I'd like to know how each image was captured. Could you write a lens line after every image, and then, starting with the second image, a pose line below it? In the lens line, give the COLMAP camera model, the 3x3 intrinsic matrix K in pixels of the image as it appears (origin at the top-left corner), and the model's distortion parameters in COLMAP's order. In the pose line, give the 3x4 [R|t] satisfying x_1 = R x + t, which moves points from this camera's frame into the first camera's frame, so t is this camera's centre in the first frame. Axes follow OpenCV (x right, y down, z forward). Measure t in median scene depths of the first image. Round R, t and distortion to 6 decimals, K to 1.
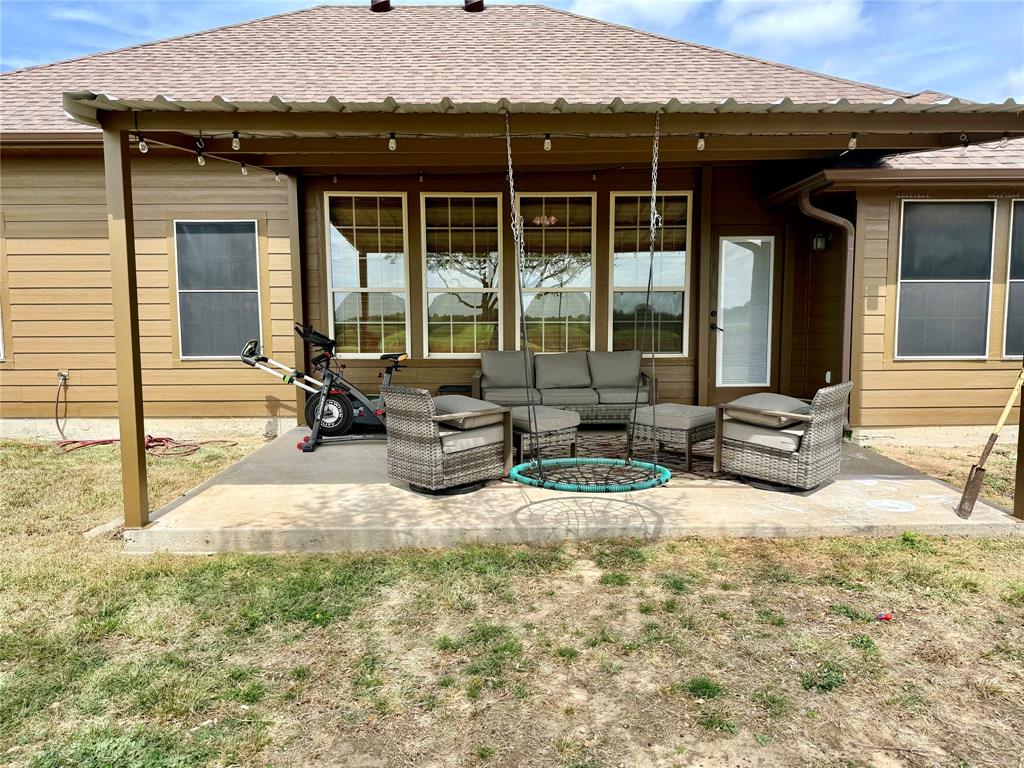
lens RADIAL K [[724.0, 0, 509.5], [0, 724.0, 384.0], [0, 0, 1]] dist [0.046835, -0.055672]
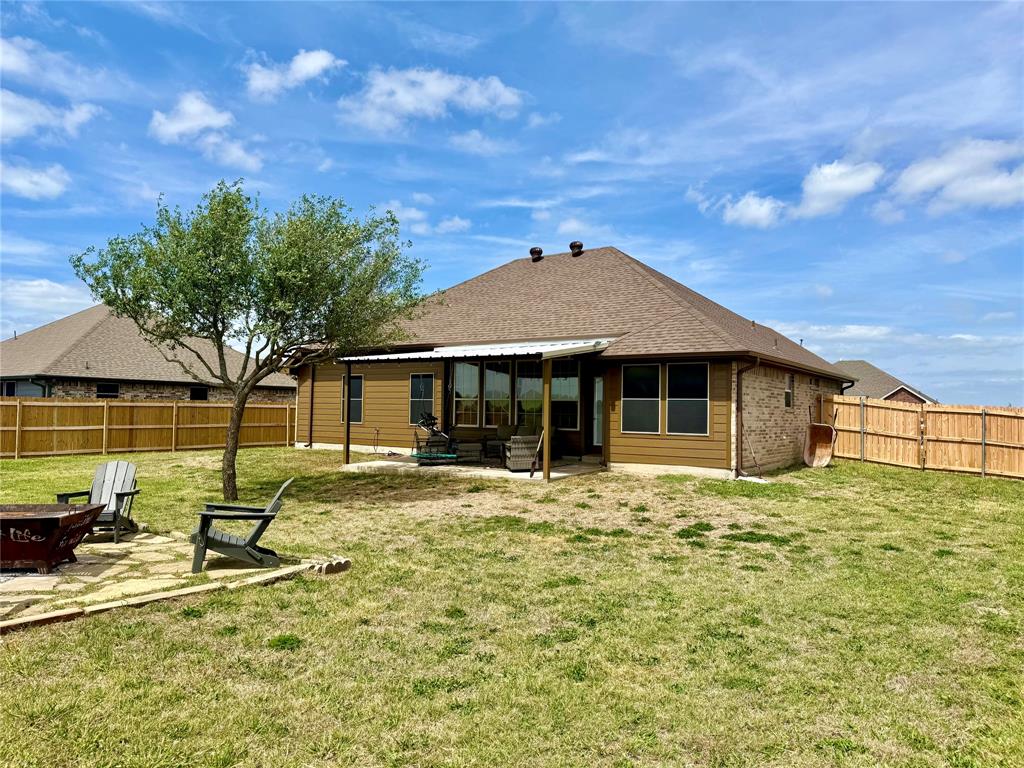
lens RADIAL K [[724.0, 0, 510.0], [0, 724.0, 384.2], [0, 0, 1]] dist [0.046835, -0.055672]
pose [[0.817070, -0.006336, -0.576504, 1.919970], [-0.066928, 0.992137, -0.105760, 0.101567], [0.572641, 0.124997, 0.810221, -1.324214]]
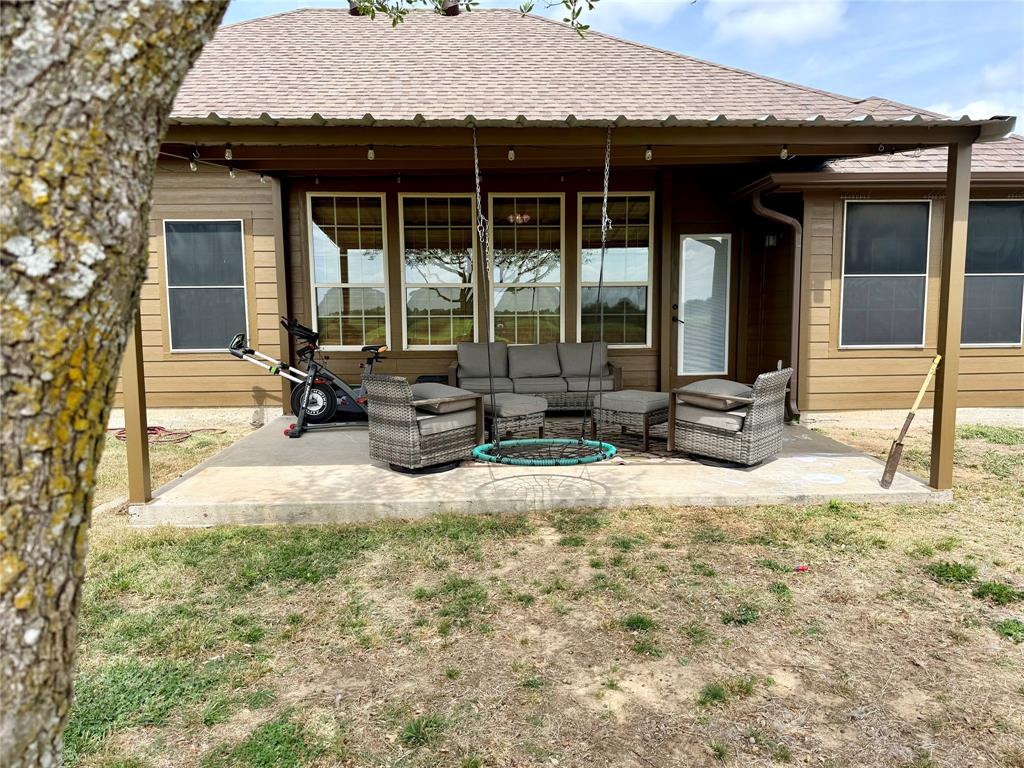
lens RADIAL K [[724.0, 0, 508.7], [0, 724.0, 386.5], [0, 0, 1]] dist [0.046835, -0.055672]
pose [[0.999706, -0.006745, 0.023273, 0.015210], [0.006470, 0.999909, 0.011877, 0.008654], [-0.023351, -0.011723, 0.999659, -0.086263]]
